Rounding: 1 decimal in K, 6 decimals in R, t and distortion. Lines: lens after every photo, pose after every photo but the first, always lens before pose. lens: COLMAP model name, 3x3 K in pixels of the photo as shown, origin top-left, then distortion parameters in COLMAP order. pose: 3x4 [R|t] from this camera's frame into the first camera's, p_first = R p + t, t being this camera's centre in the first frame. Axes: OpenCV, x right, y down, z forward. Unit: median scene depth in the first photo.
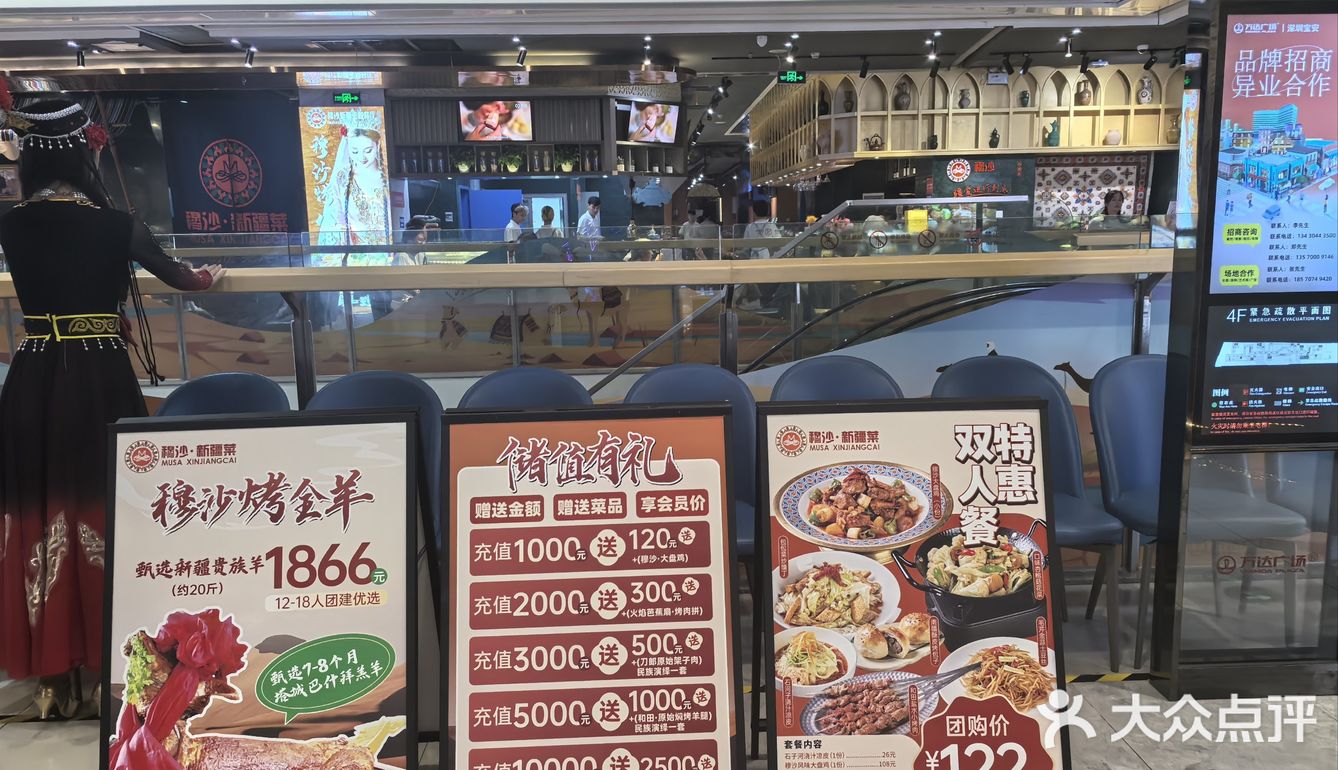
lens RADIAL K [[1059.1, 0, 668.5], [0, 1059.1, 403.7], [0, 0, 1]] dist [0.114526, -0.174954]
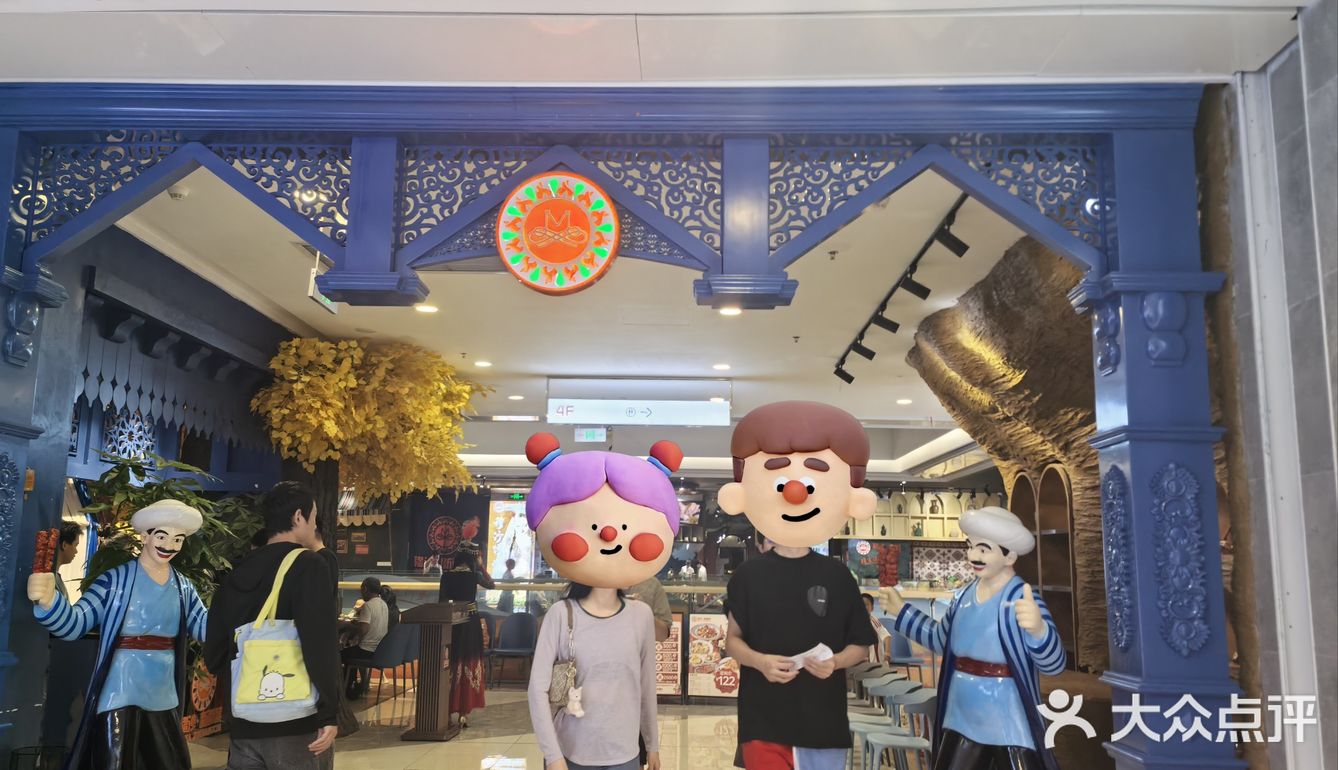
lens RADIAL K [[1059.1, 0, 668.5], [0, 1059.1, 403.7], [0, 0, 1]] dist [0.114526, -0.174954]
pose [[0.998506, 0.029666, -0.045880, 0.031698], [-0.042519, 0.949277, -0.311552, 0.107809], [0.034310, 0.313037, 0.949121, -0.702002]]
